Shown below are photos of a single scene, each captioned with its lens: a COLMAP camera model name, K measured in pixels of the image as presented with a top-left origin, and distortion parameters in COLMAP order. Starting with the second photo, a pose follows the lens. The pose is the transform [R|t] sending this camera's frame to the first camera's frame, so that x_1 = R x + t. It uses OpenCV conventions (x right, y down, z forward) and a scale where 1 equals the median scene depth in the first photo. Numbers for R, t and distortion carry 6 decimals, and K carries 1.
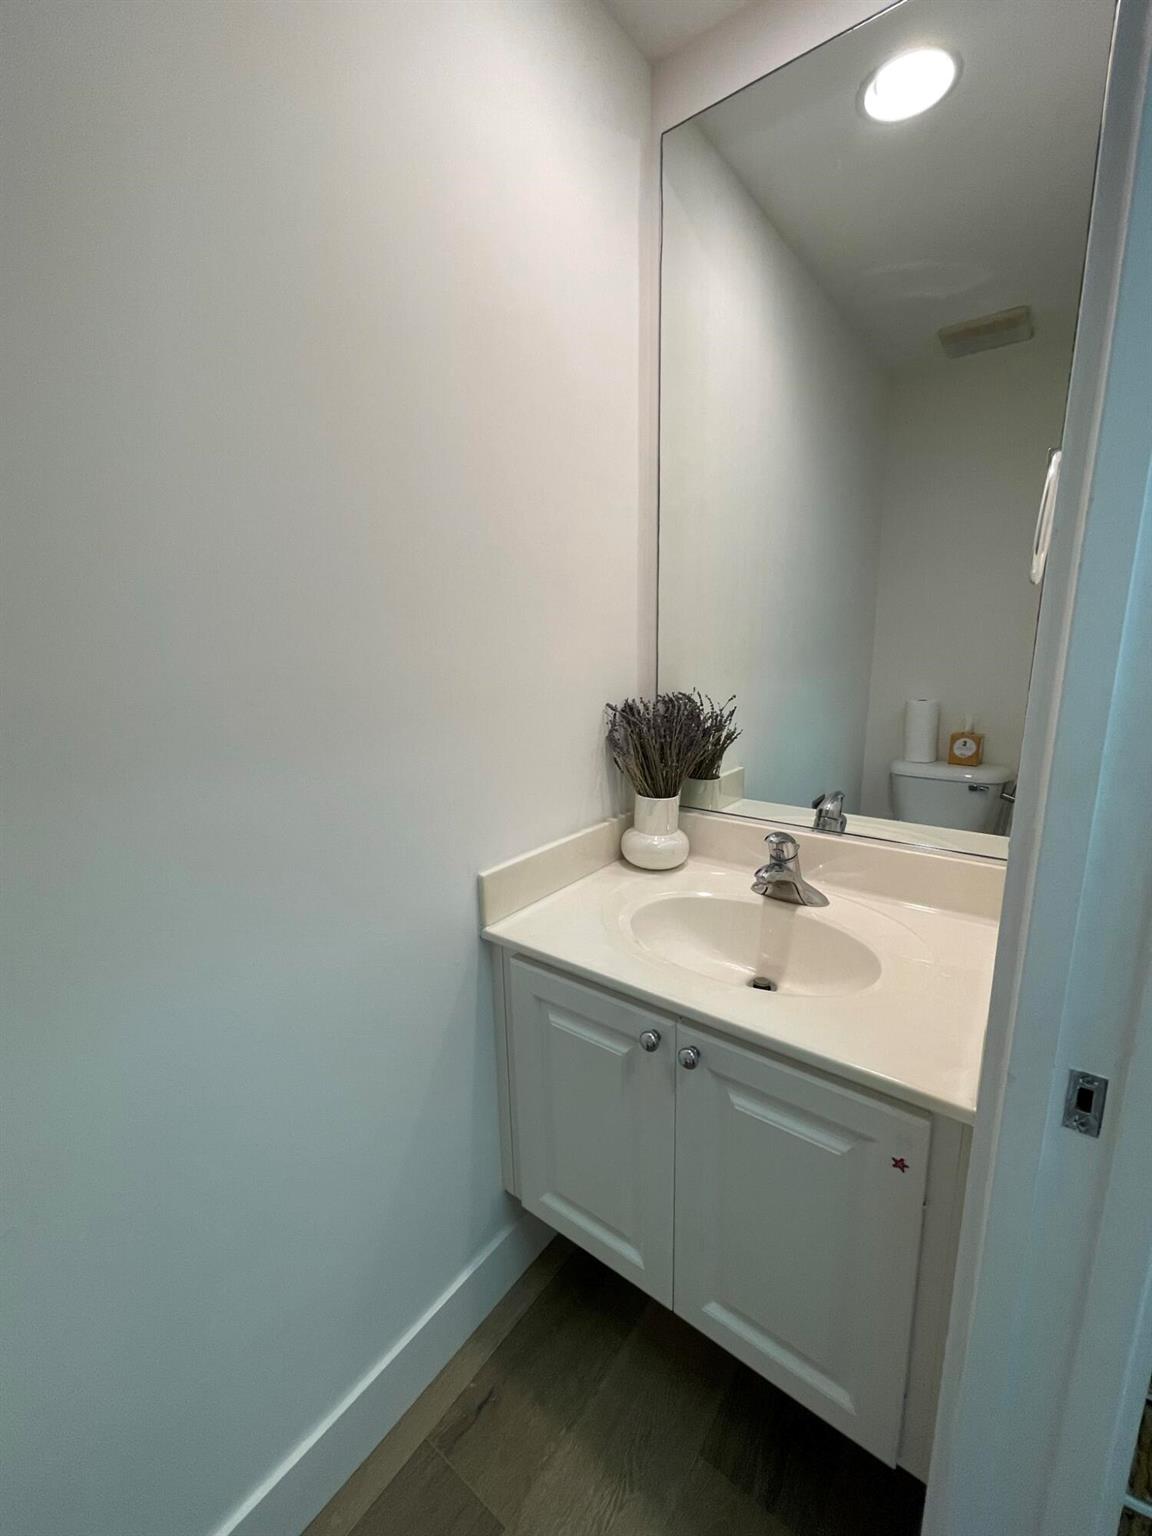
lens RADIAL K [[629.2, 0, 570.0], [0, 629.2, 763.6], [0, 0, 1]] dist [0.000495, 0.000183]
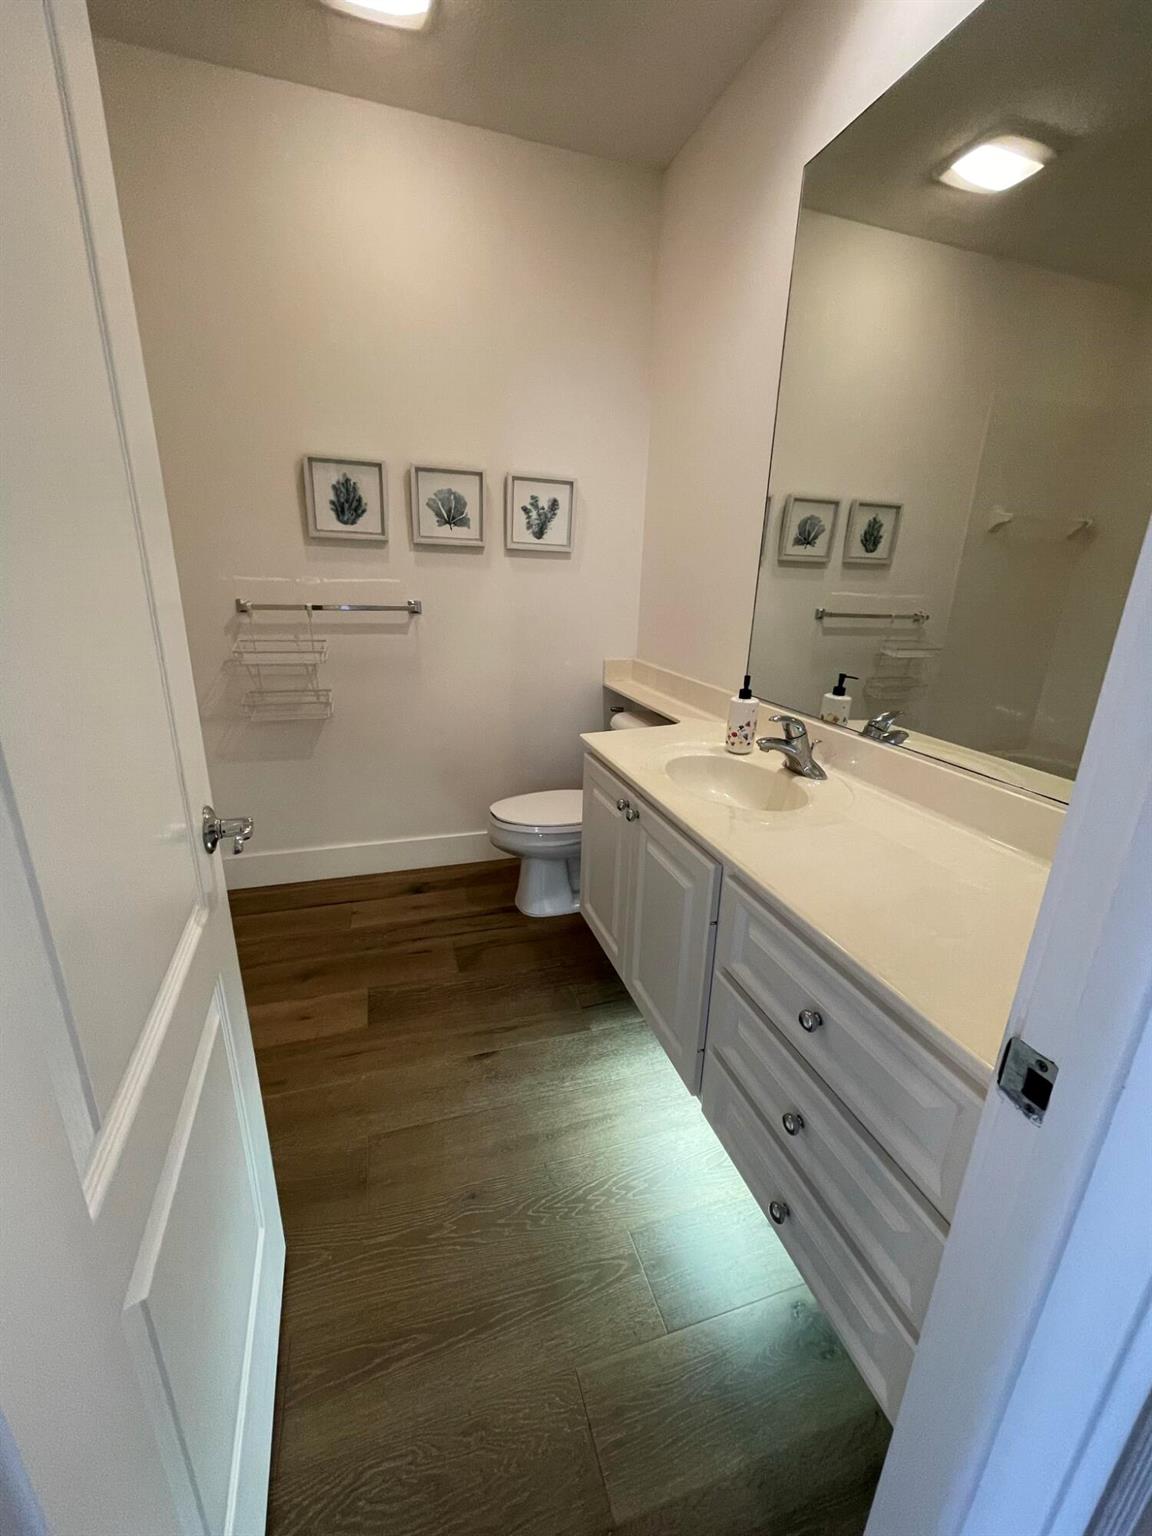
lens RADIAL K [[629.2, 0, 585.0], [0, 629.2, 765.2], [0, 0, 1]] dist [0.000495, 0.000183]
pose [[0.818155, 0.225356, -0.528997, 0.692958], [-0.170820, 0.973722, 0.150618, 0.084007], [0.549038, -0.032865, 0.835151, -0.327170]]
